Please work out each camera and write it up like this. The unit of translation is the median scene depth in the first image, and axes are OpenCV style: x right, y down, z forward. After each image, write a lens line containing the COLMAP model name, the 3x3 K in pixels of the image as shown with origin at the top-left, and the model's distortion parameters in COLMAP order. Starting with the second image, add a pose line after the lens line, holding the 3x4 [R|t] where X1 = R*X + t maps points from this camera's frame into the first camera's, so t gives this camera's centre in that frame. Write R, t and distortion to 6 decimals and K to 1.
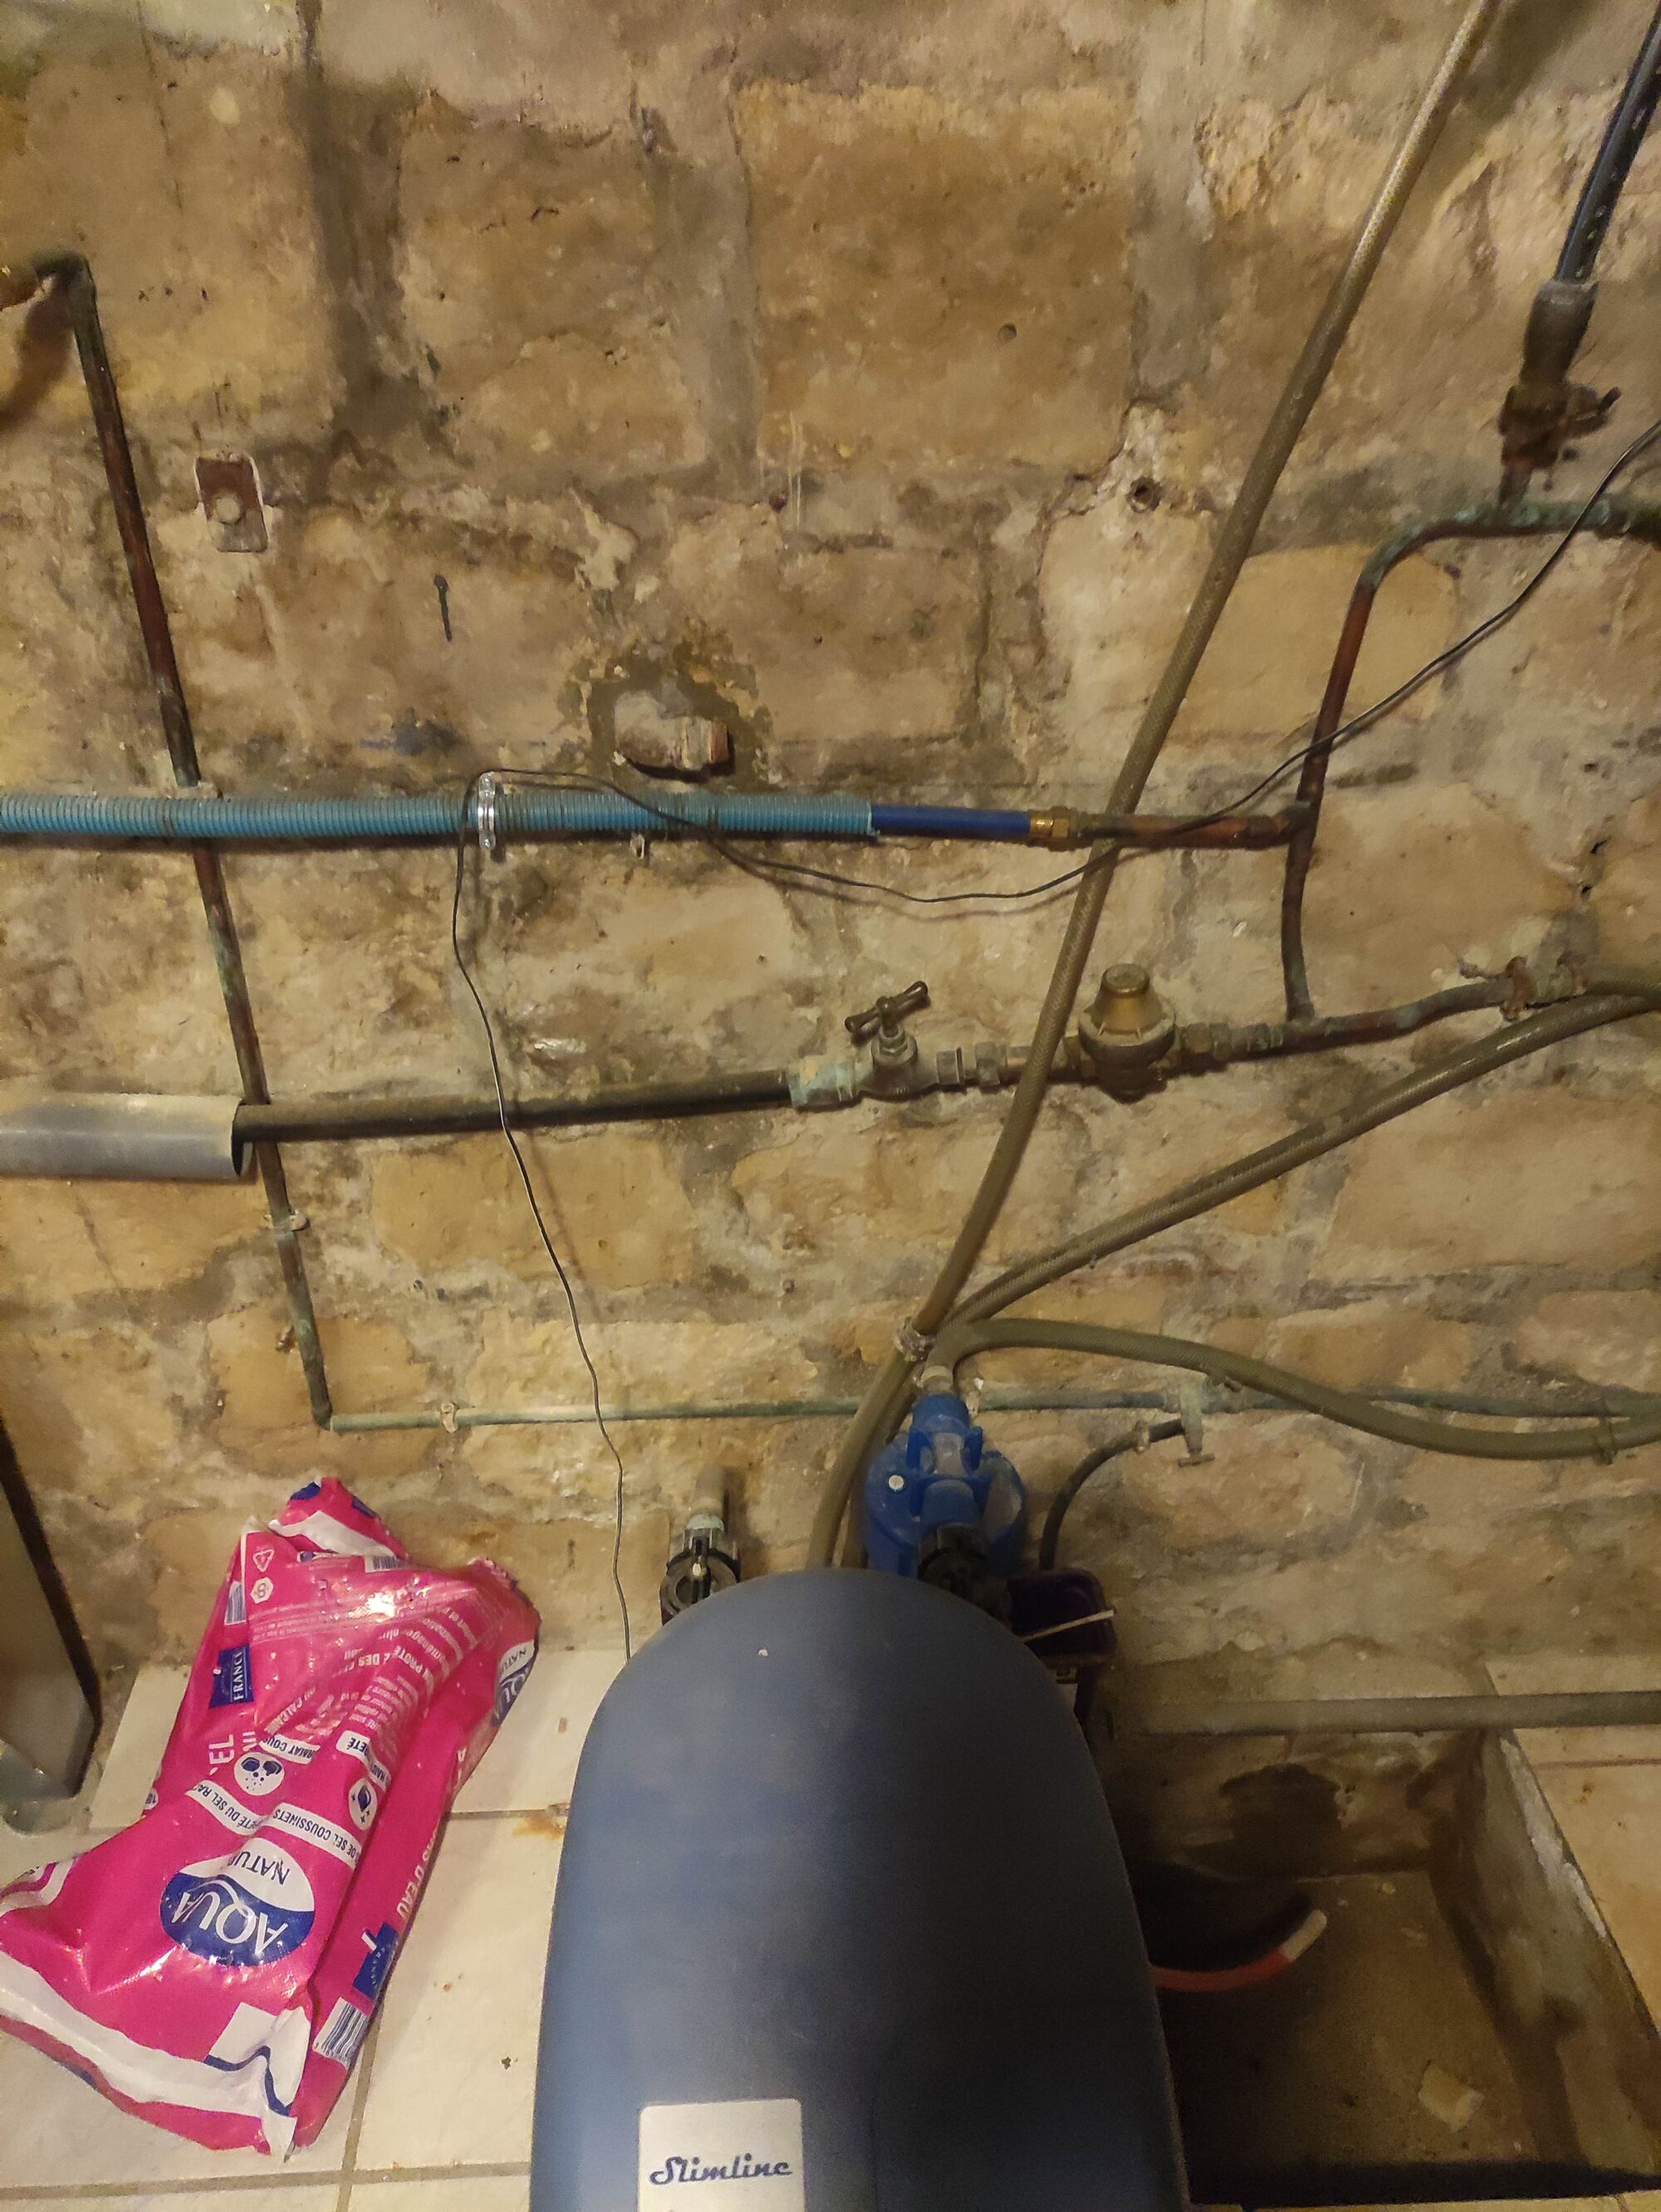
lens RADIAL K [[1634.9, 0, 830.9], [0, 1634.9, 1091.0], [0, 0, 1]] dist [0.053566, -0.036627]
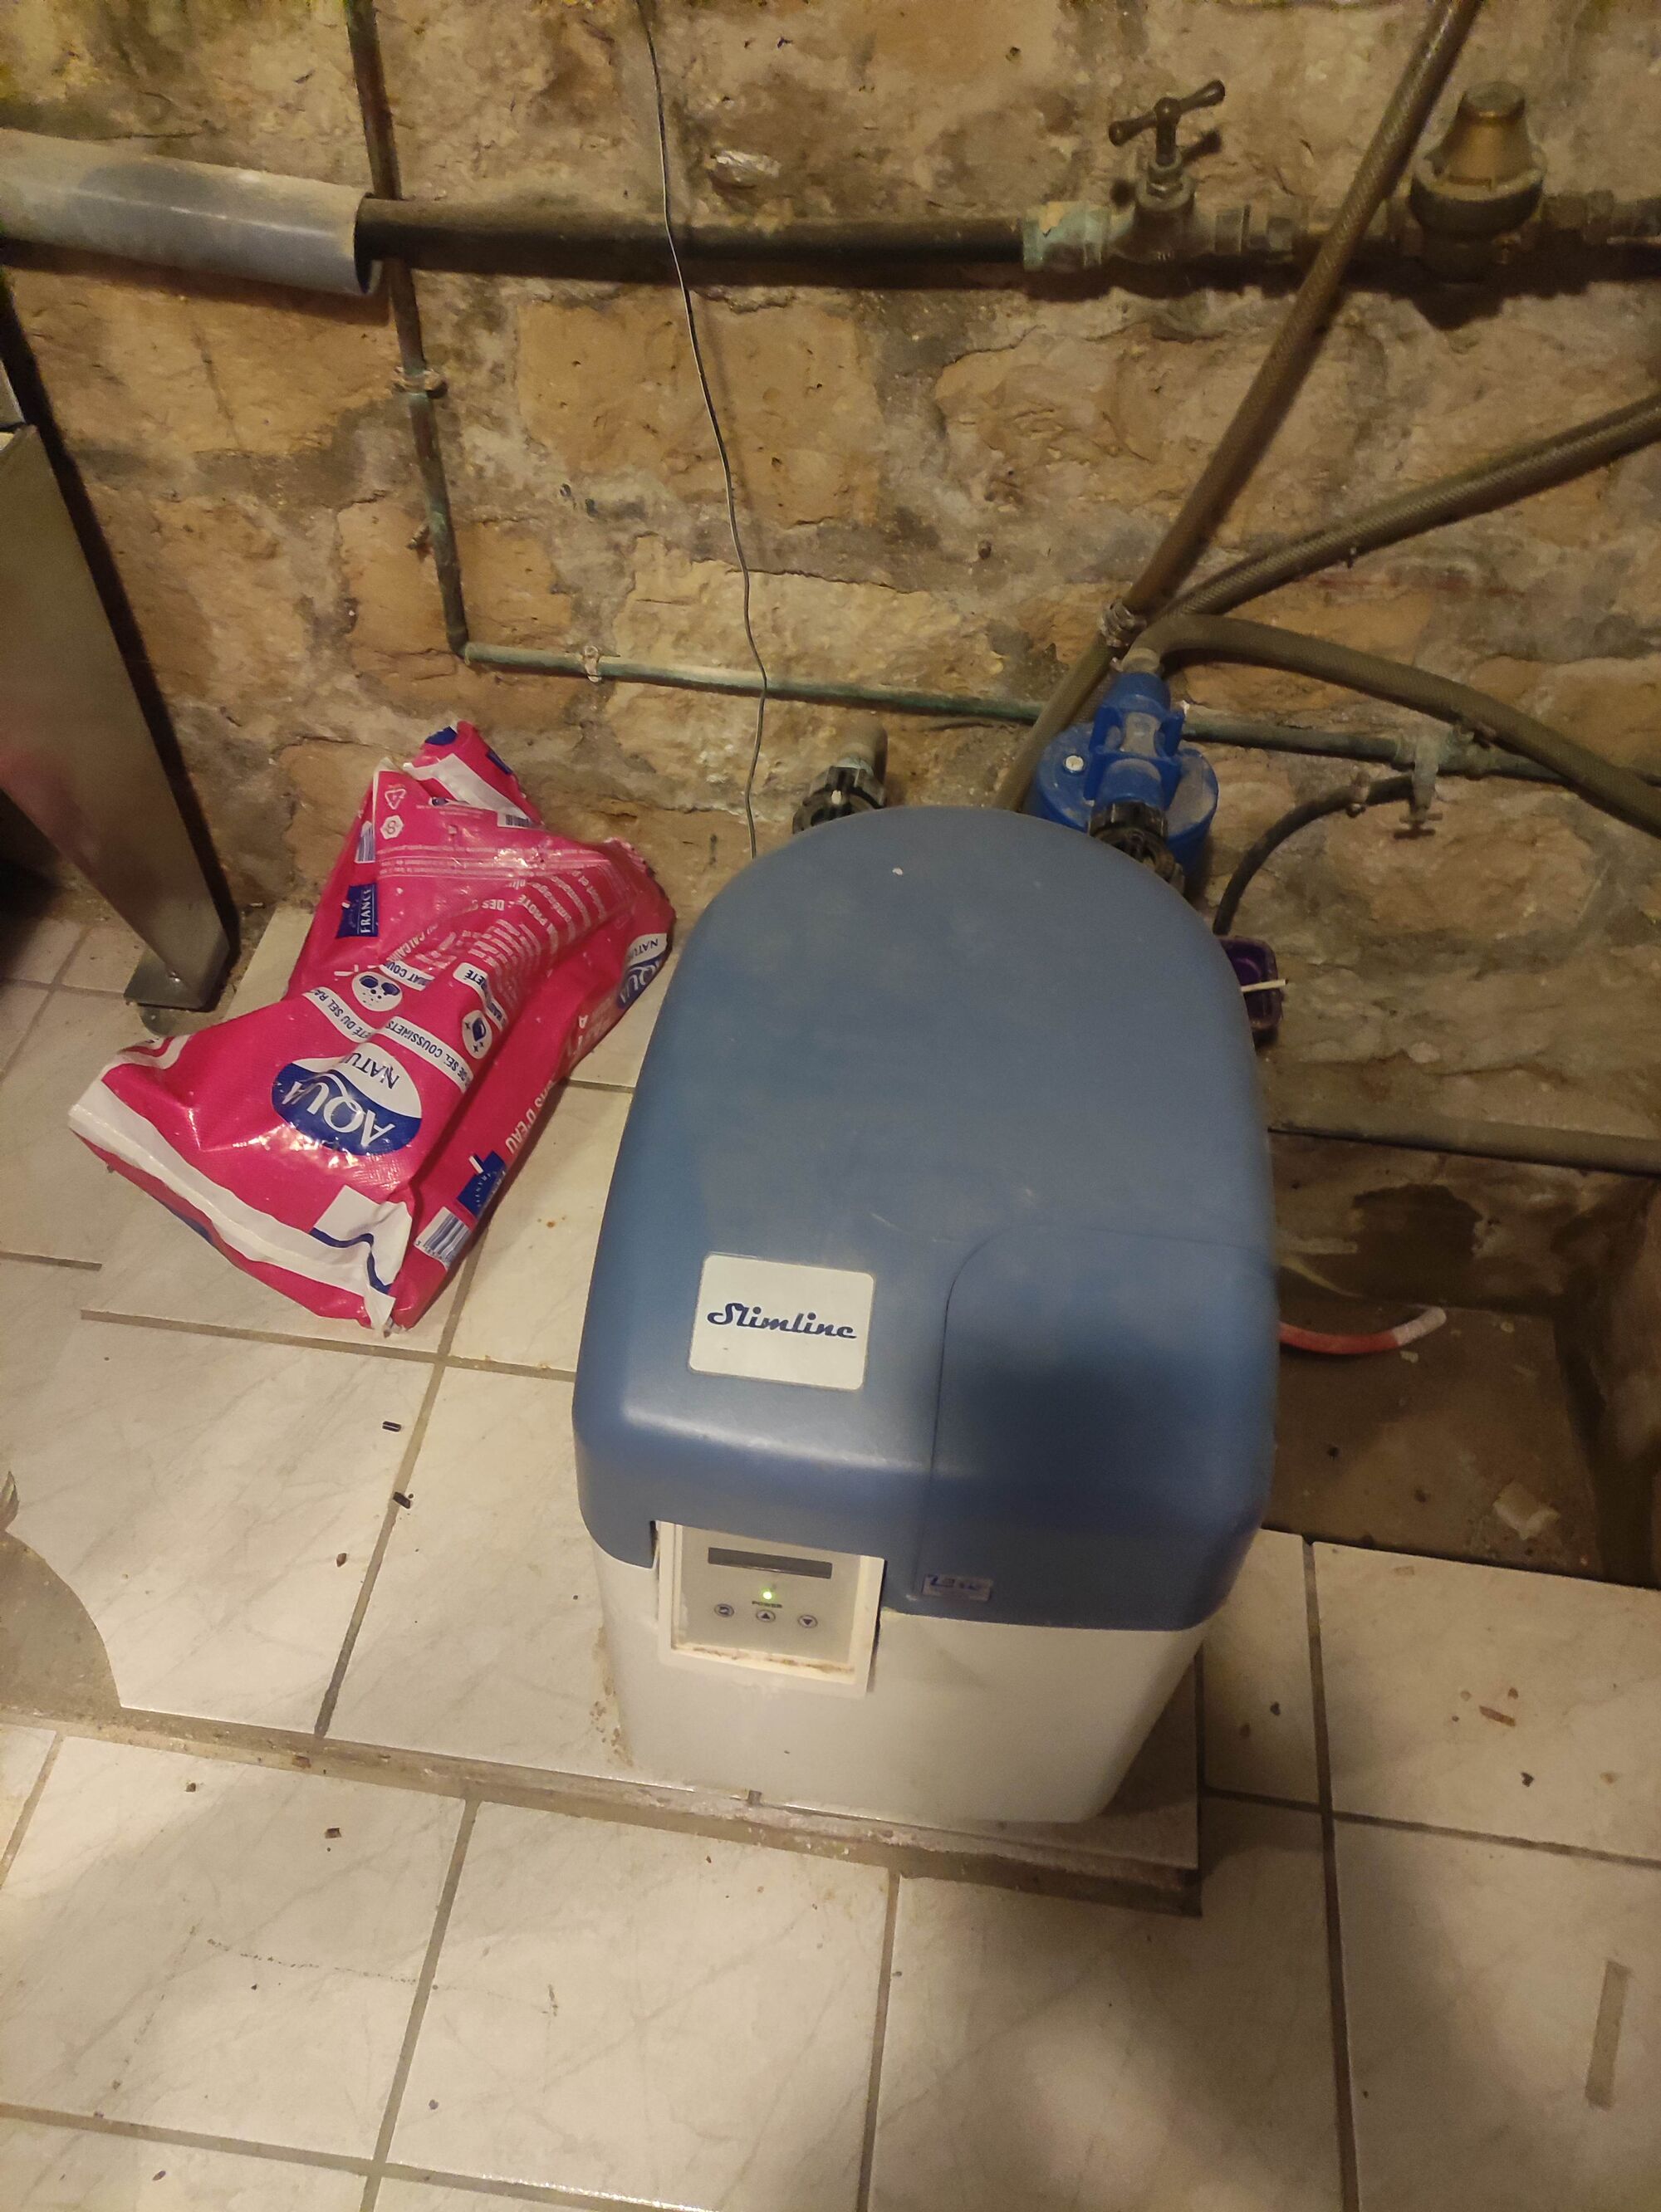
lens RADIAL K [[1634.9, 0, 835.0], [0, 1634.9, 1090.0], [0, 0, 1]] dist [0.053566, -0.036627]
pose [[0.984859, 0.150285, -0.086409, 0.015697], [-0.118473, 0.947378, 0.297387, 0.158087], [0.126555, -0.282648, 0.950839, 0.100906]]
